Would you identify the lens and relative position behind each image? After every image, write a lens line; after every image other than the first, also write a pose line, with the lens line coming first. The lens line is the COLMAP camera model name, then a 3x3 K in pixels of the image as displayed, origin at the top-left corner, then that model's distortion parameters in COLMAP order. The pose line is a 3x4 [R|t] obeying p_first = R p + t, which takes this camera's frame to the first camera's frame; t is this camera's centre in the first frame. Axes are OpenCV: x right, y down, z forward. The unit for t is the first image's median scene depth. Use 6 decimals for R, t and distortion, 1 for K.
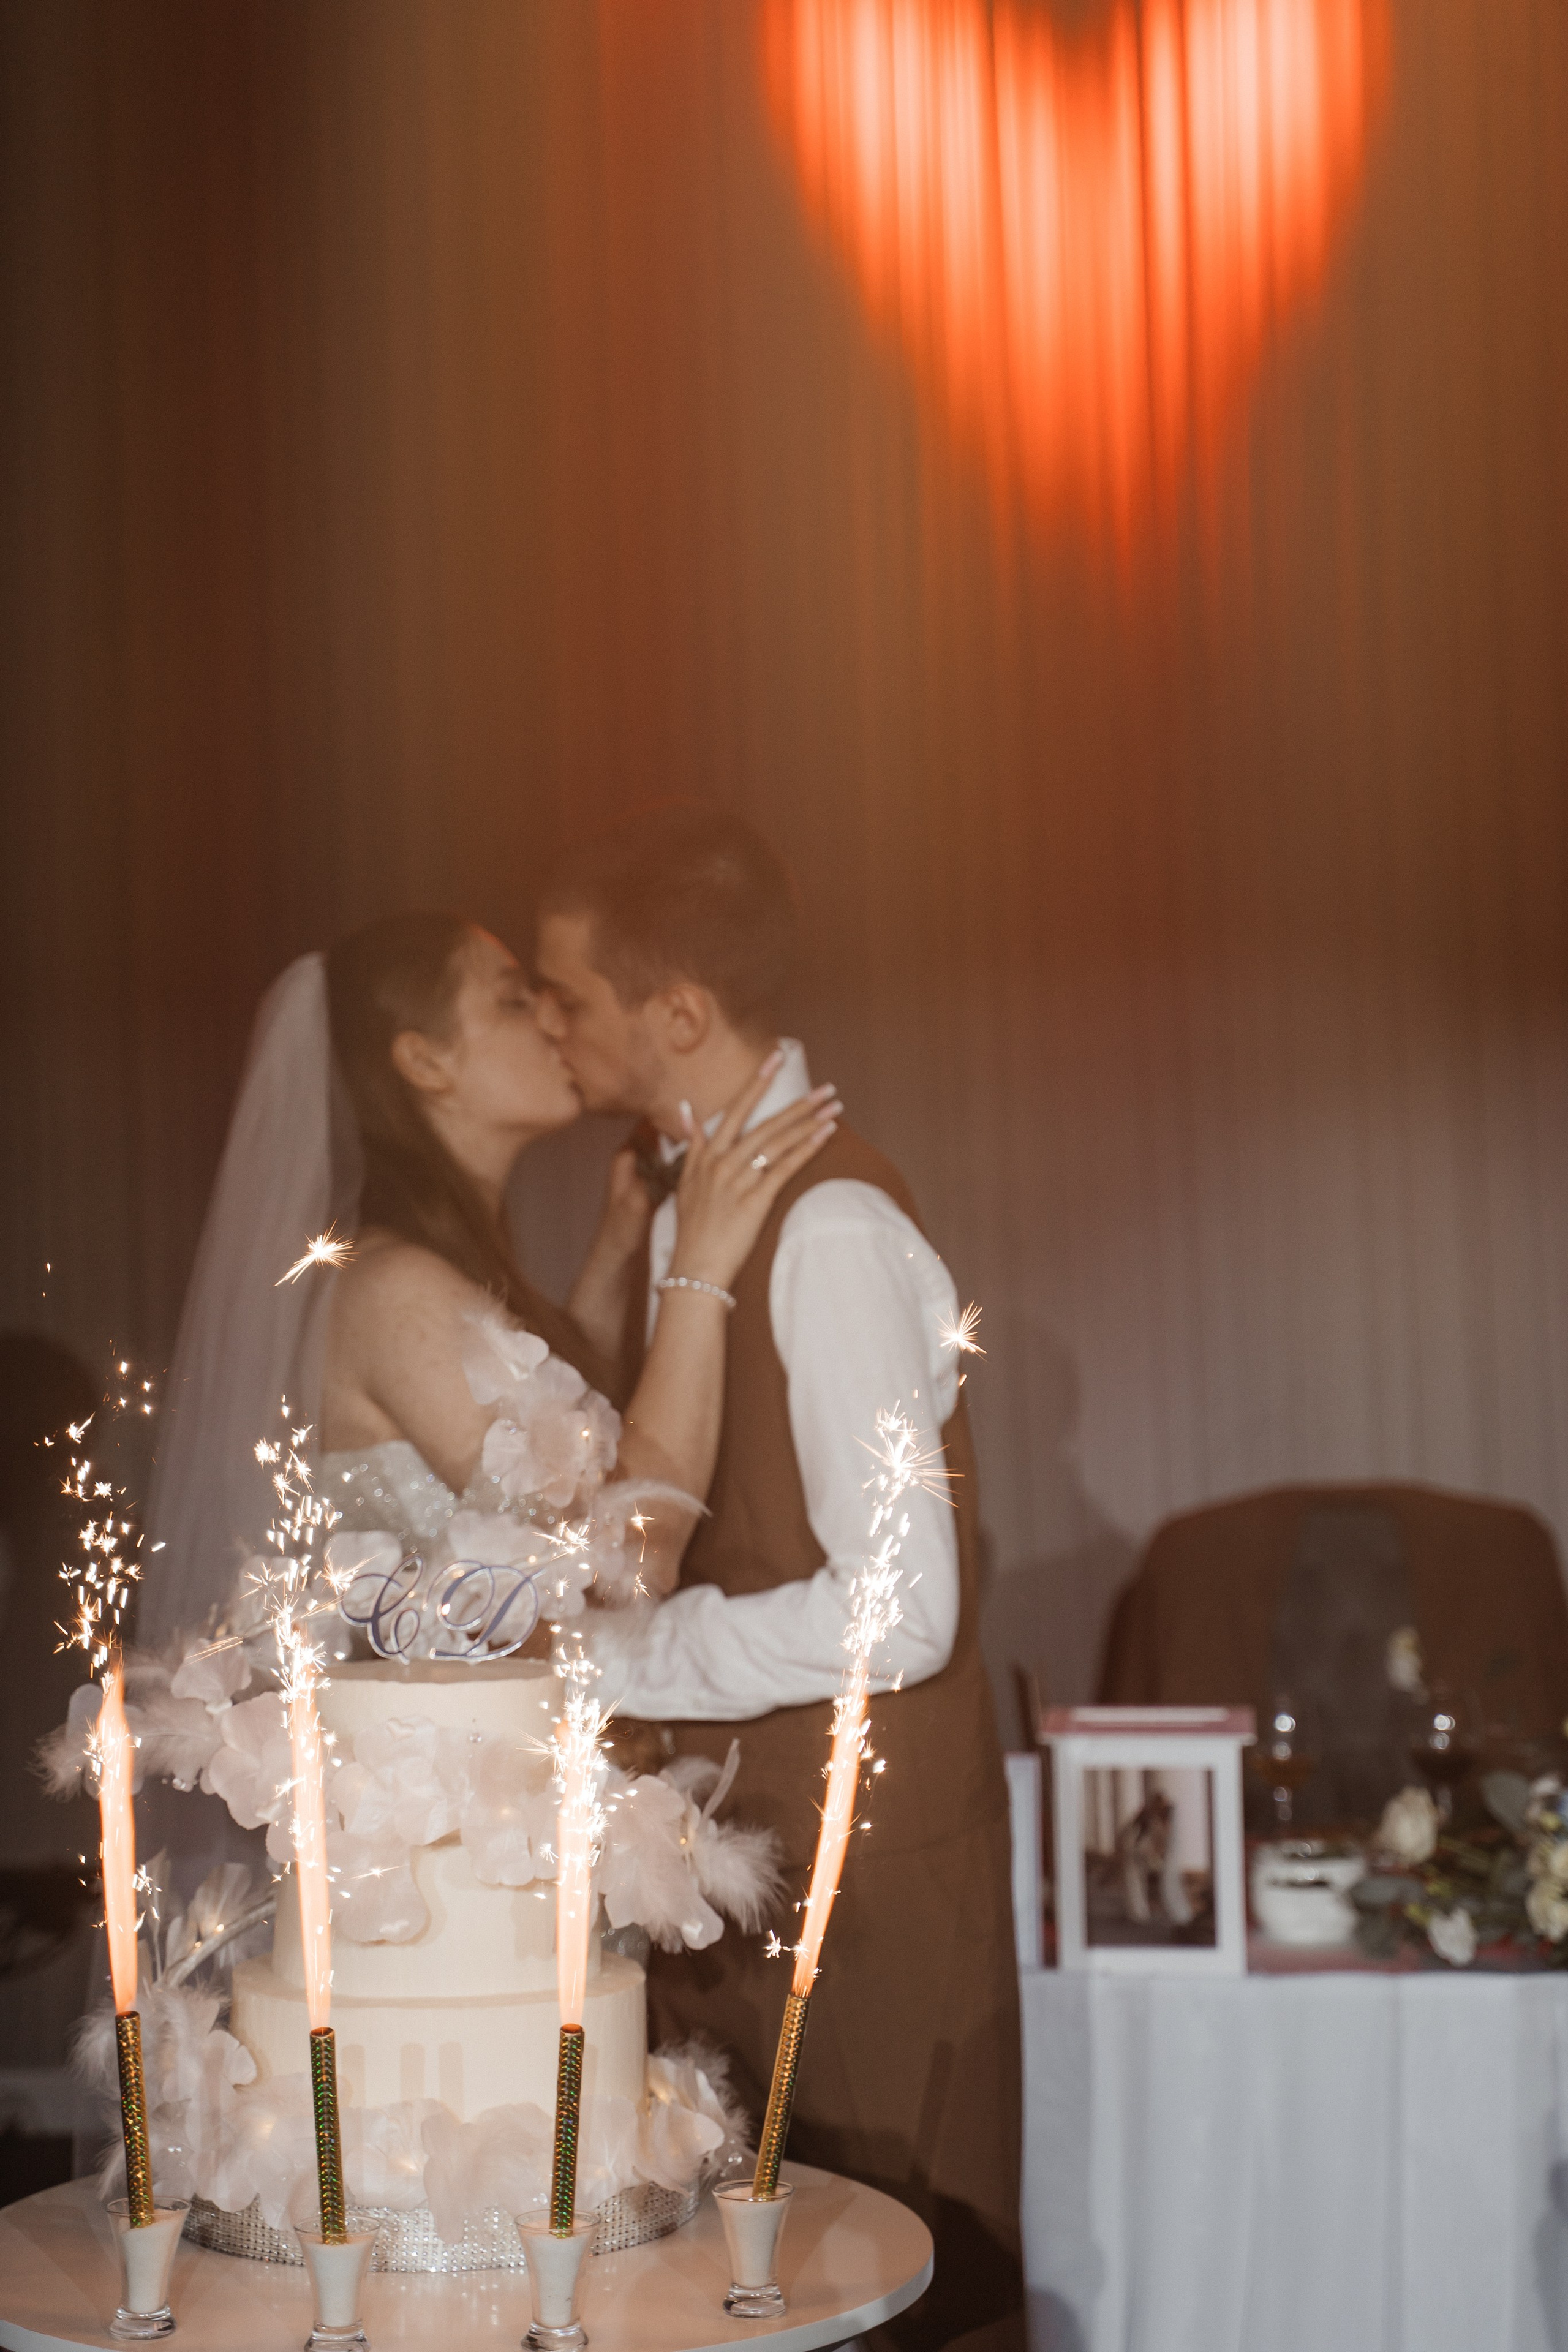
lens RADIAL K [[4575.4, 0, 783.6], [0, 4575.4, 1175.5], [0, 0, 1]] dist [0.393358, 0.000000]
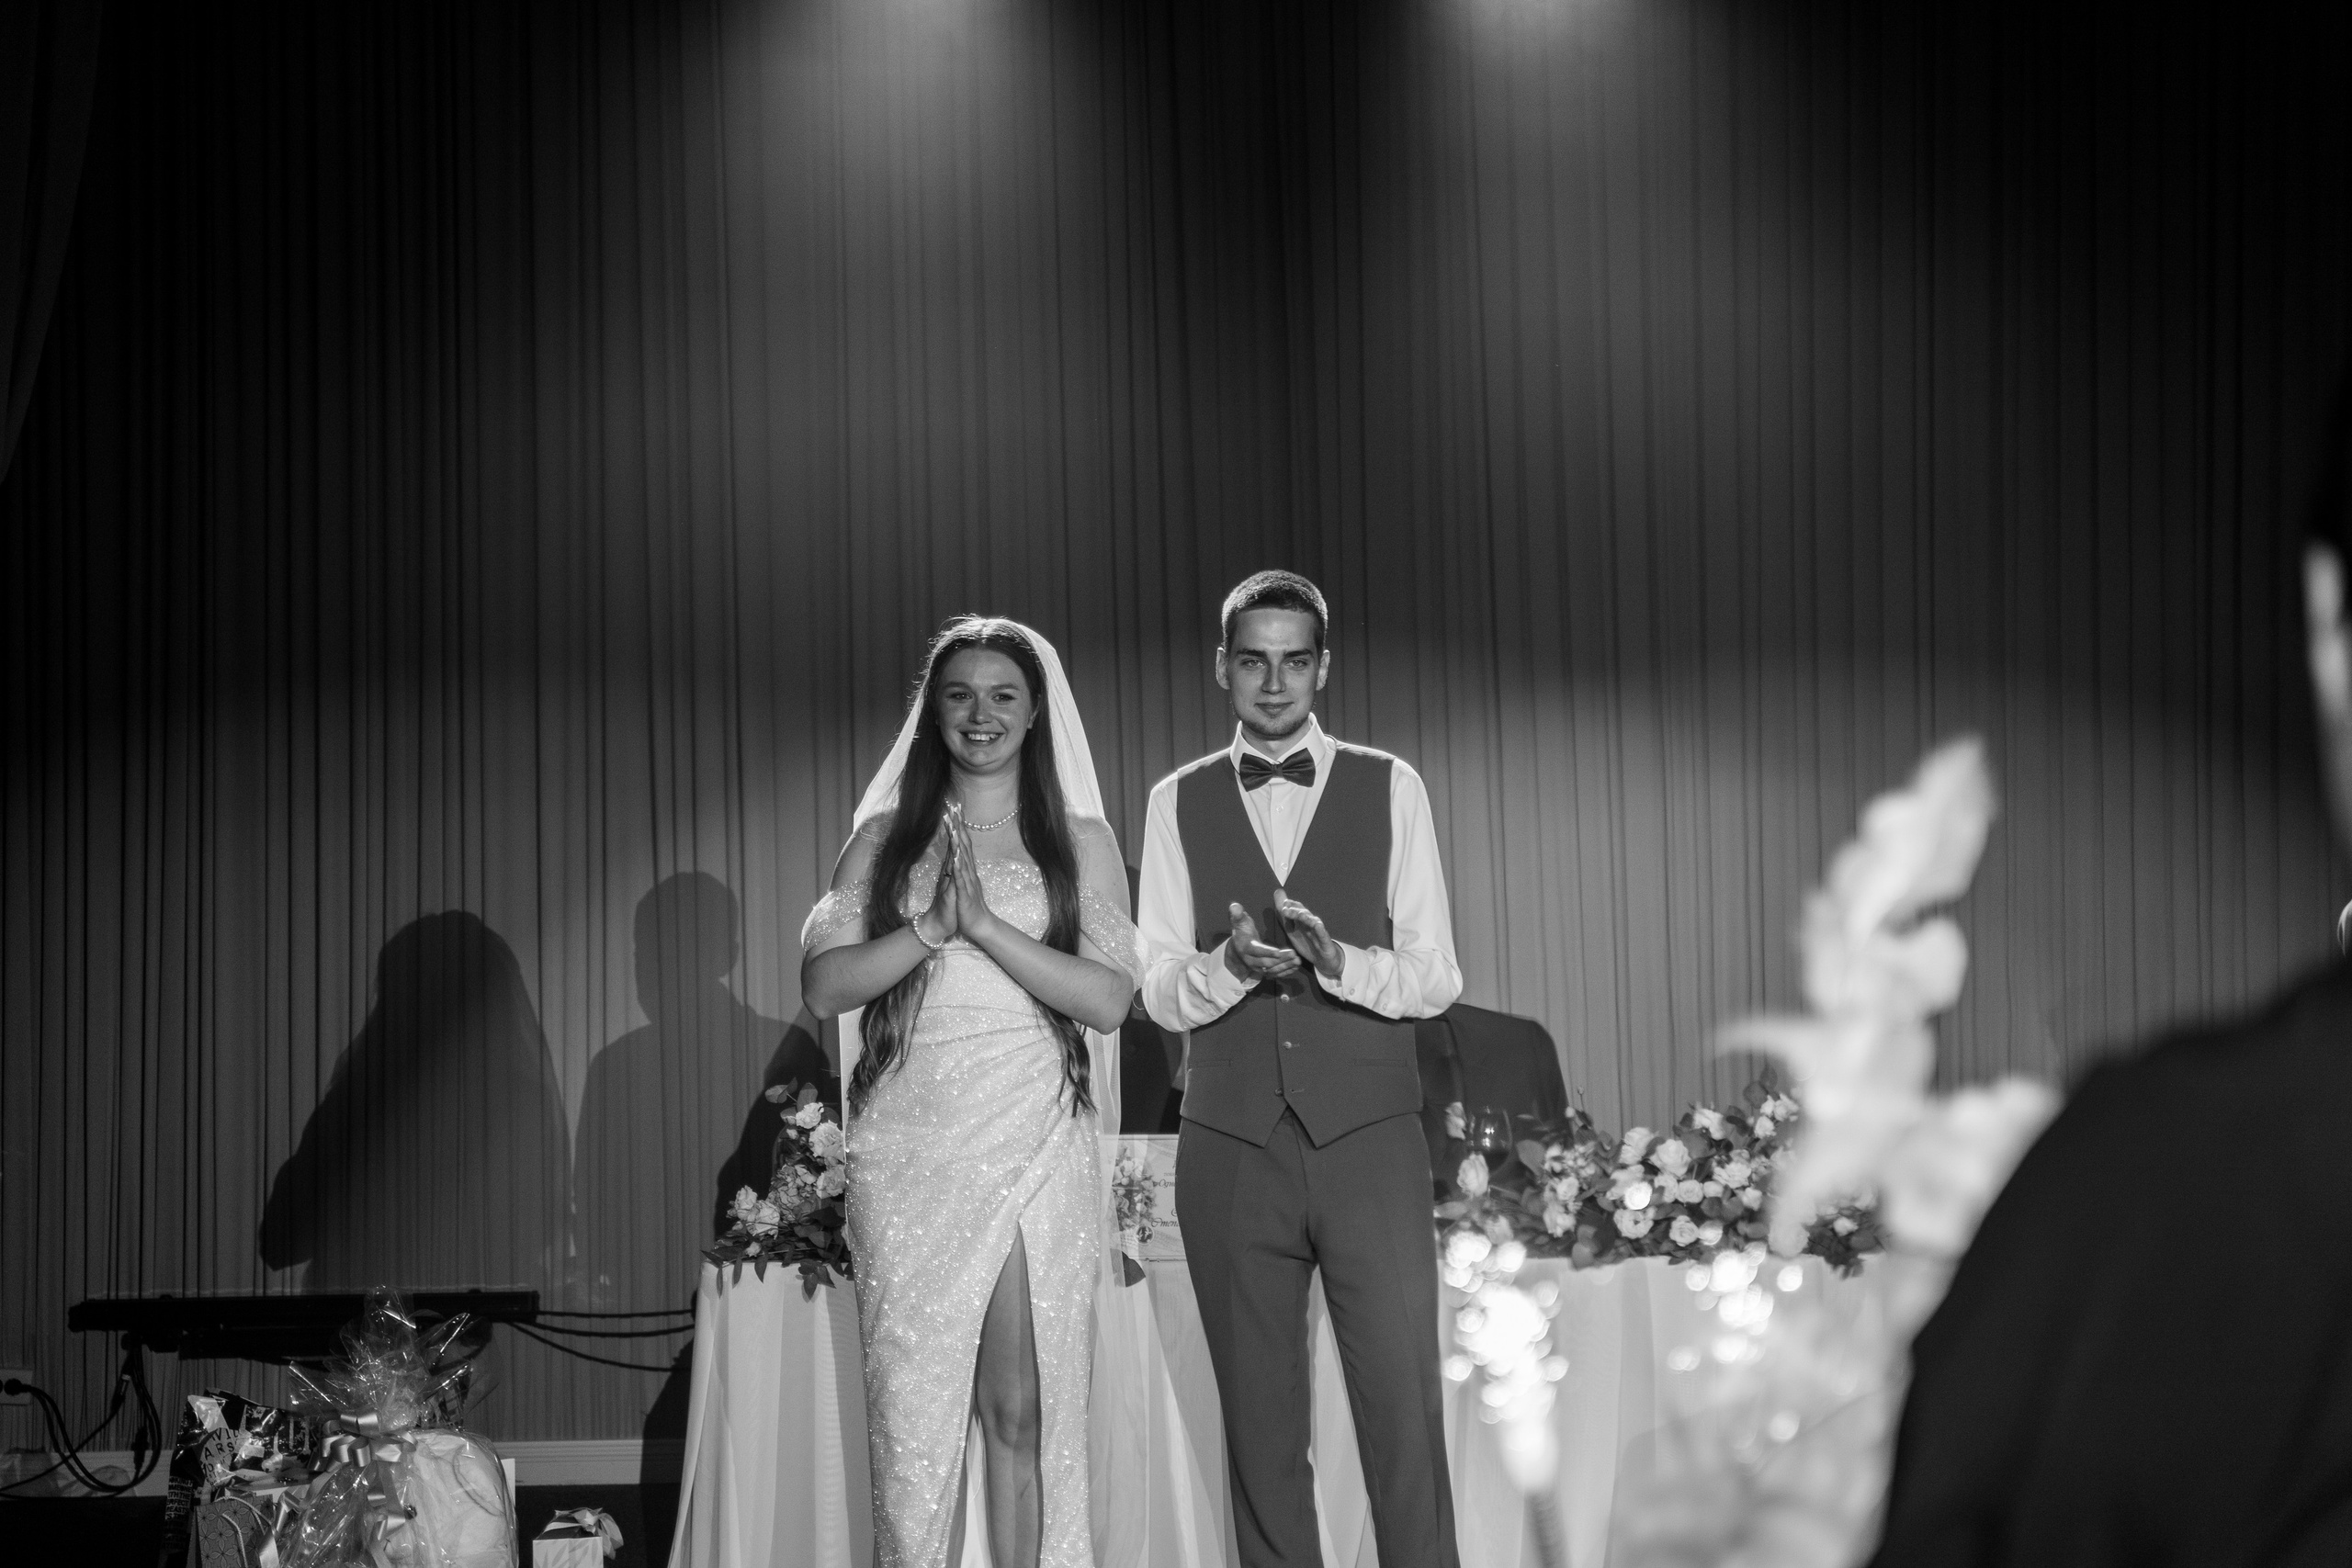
lens RADIAL K [[4575.0, 0, 1178.5], [0, 4575.0, 782.1], [0, 0, 1]] dist [0.393358, 0.000000]
pose [[0.996162, 0.009259, 0.087034, -0.180945], [-0.007993, 0.999857, -0.014877, 0.041573], [-0.087159, 0.014124, 0.996094, -0.992125]]
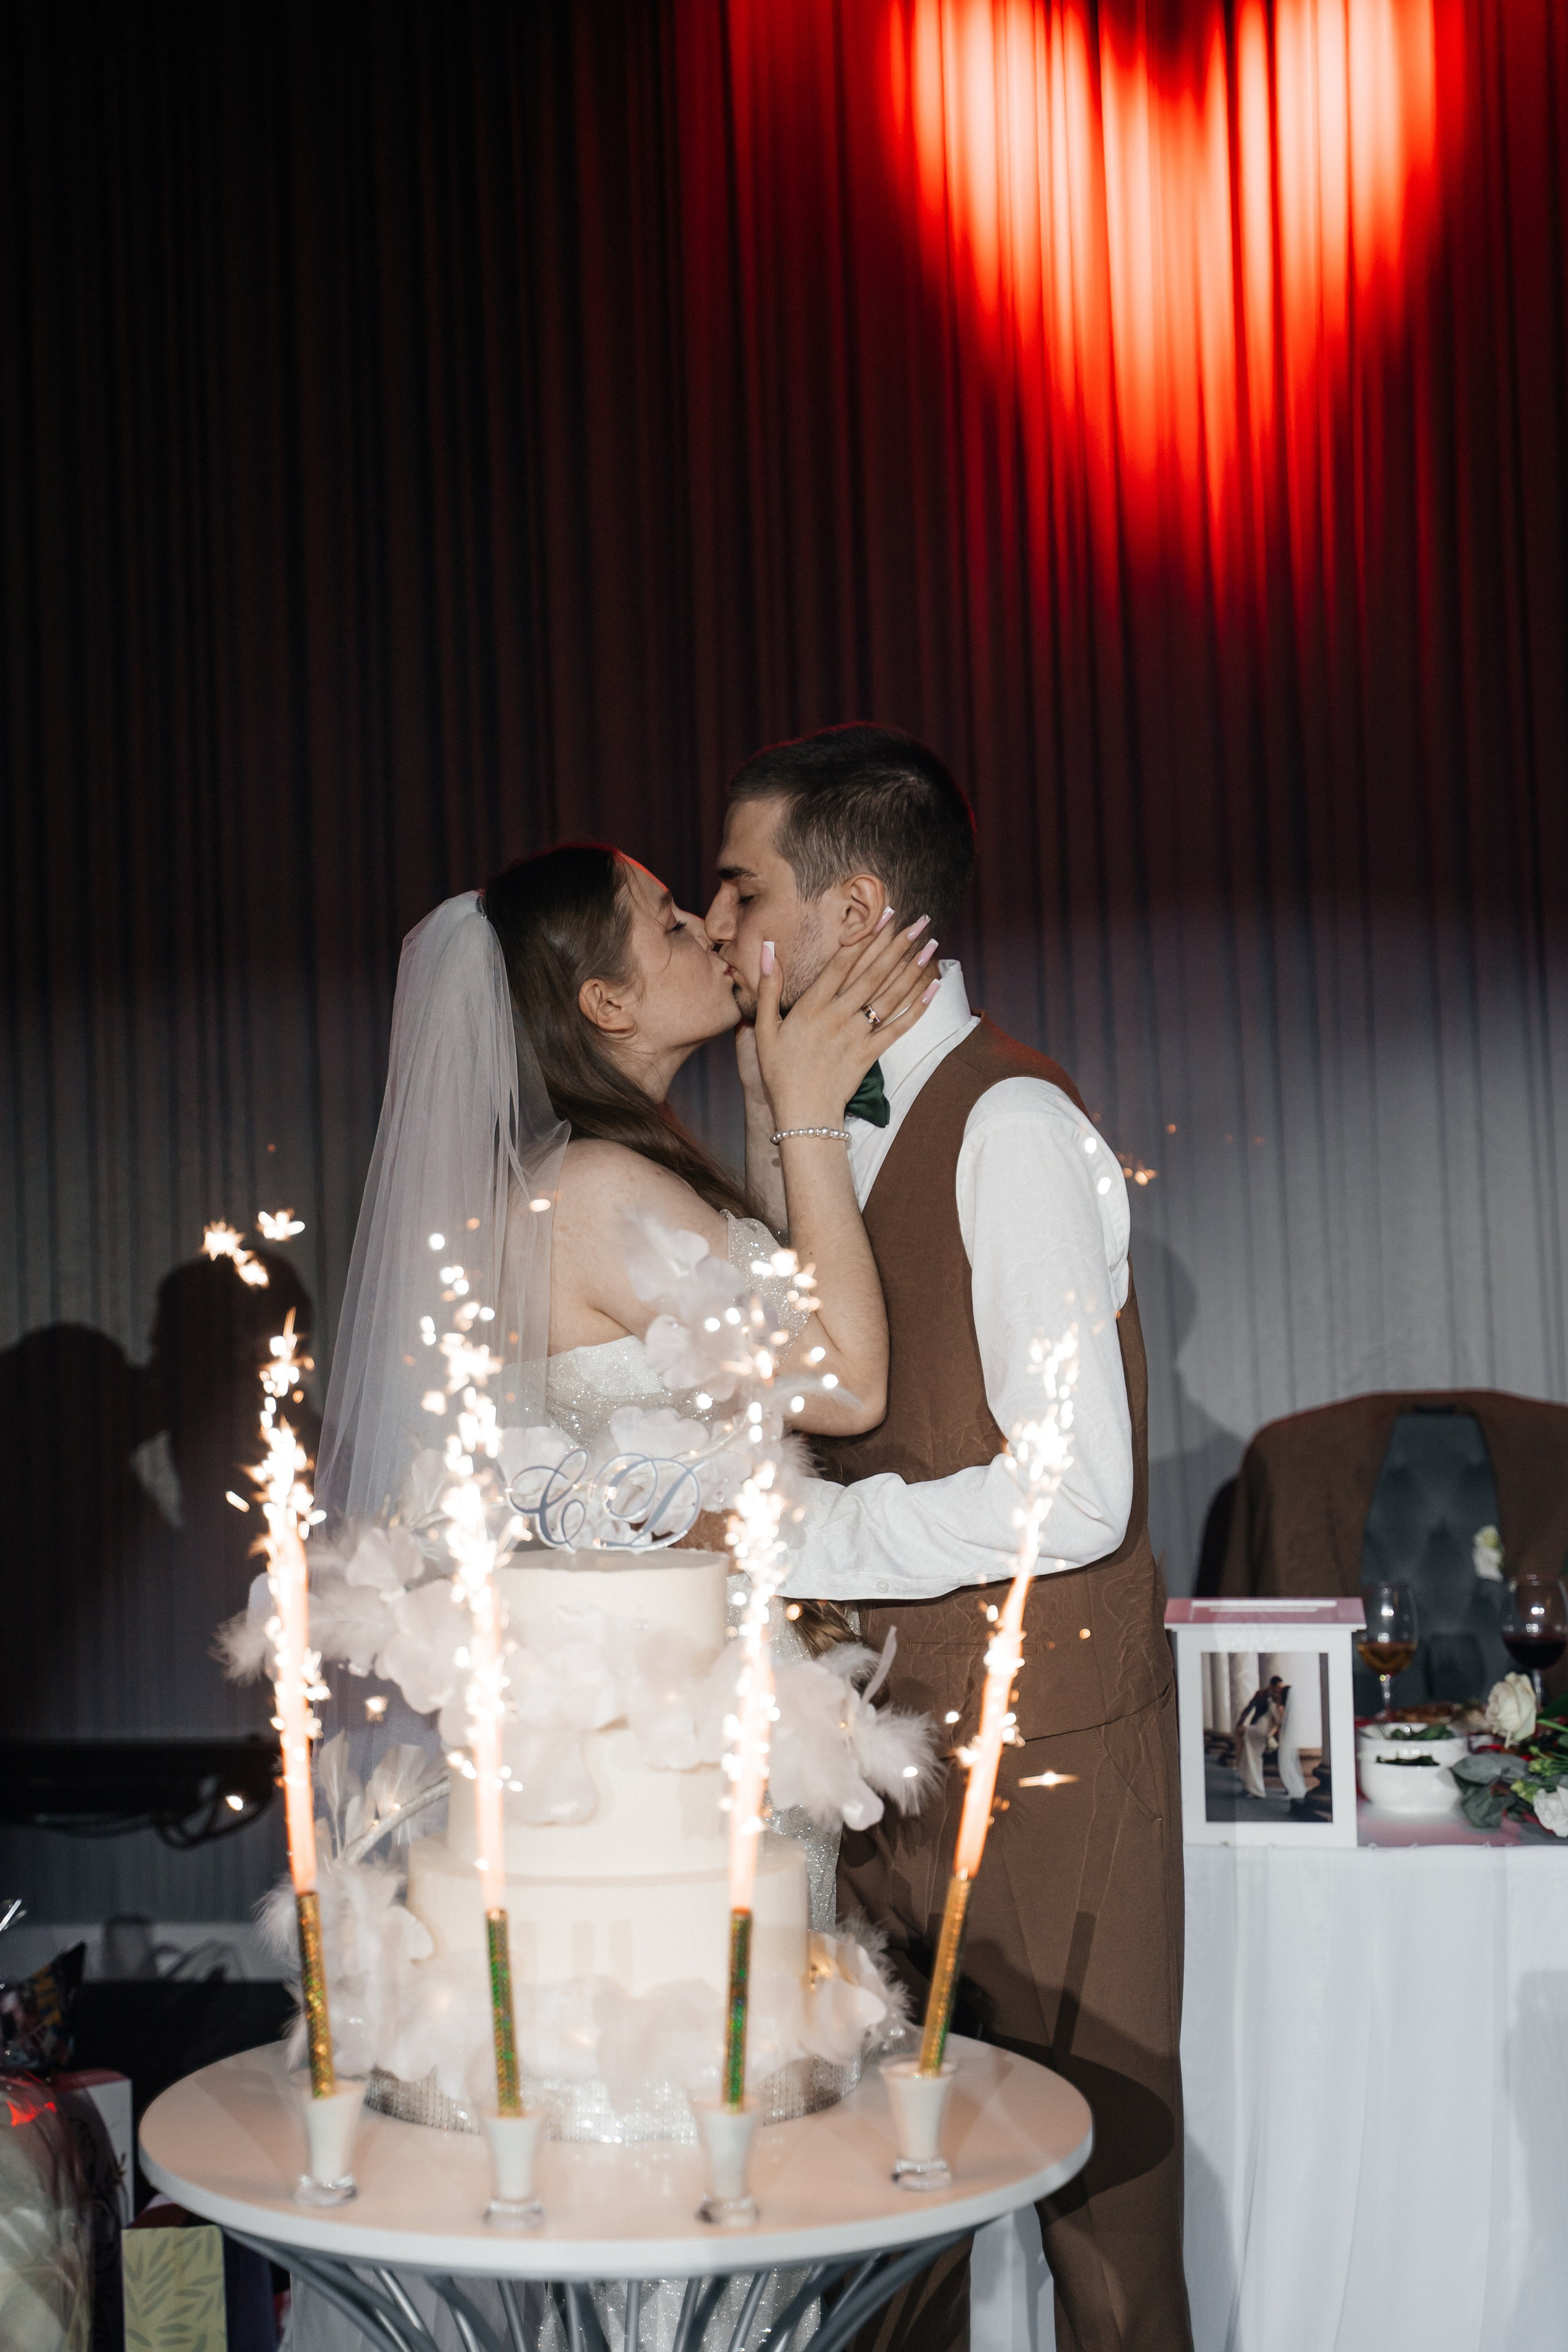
lens RADIAL K [[4016.1, 0, 781.4], [0, 4016.1, 1183.1], [0, 0, 1]] dist [0.299847, 0.000000]
pose [[0.999631, -0.005289, -0.026651, -0.011152], [0.005606, 0.999914, 0.011848, 0.013181], [0.026586, -0.011993, 0.999575, 0.105193]]
